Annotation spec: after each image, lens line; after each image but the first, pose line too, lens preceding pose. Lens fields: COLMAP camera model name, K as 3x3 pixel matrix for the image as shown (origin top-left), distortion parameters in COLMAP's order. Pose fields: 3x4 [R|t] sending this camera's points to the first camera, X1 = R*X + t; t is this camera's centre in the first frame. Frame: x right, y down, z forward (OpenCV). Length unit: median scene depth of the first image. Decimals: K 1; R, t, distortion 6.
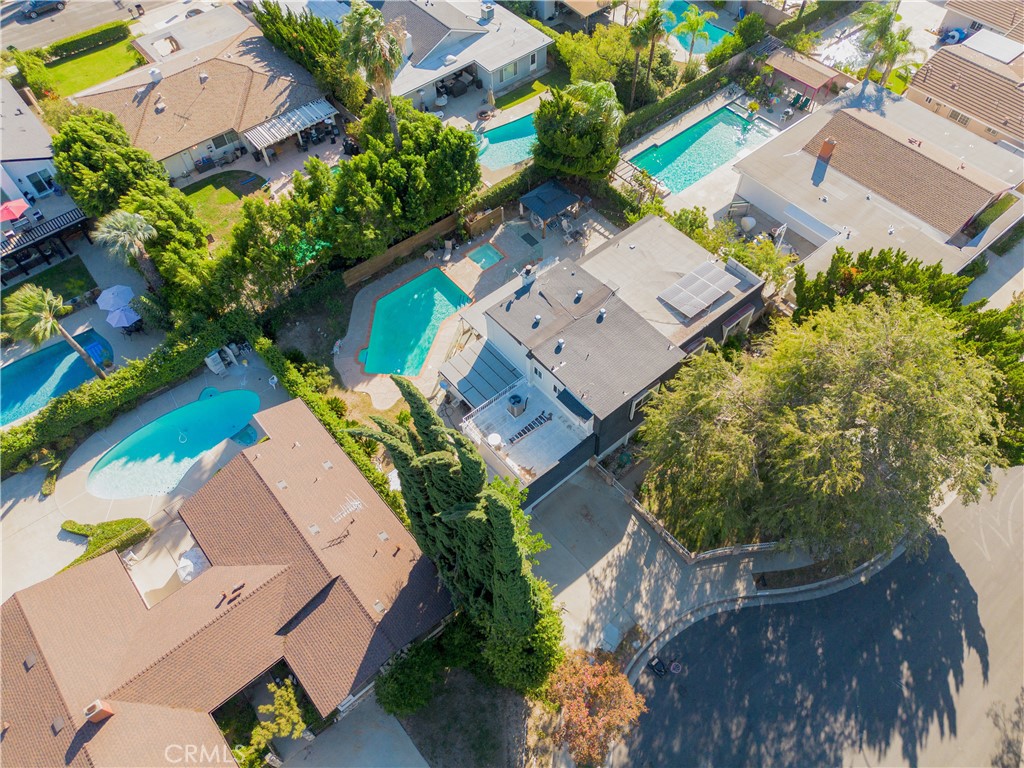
lens RADIAL K [[727.7, 0, 514.4], [0, 727.7, 378.9], [0, 0, 1]] dist [0.049882, -0.036108]
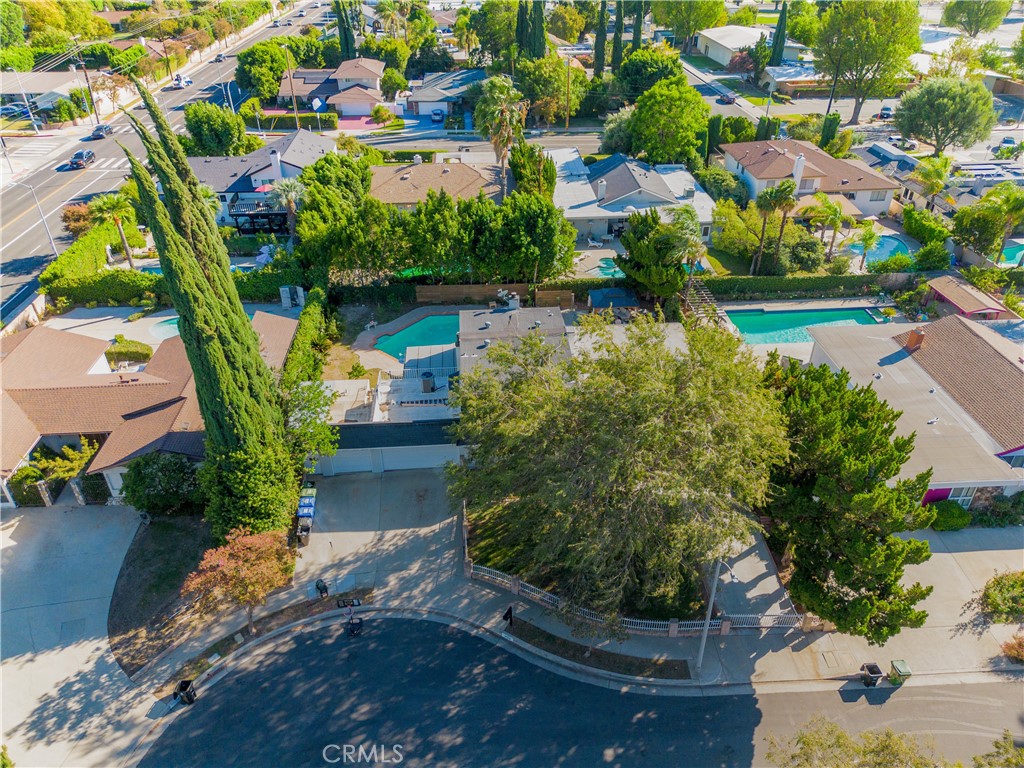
lens RADIAL K [[727.7, 0, 522.0], [0, 727.7, 386.7], [0, 0, 1]] dist [0.049882, -0.036108]
pose [[0.812644, 0.331006, -0.479629, 0.563873], [-0.482586, 0.843606, -0.235457, 0.203202], [0.326680, 0.422805, 0.845290, 0.133461]]
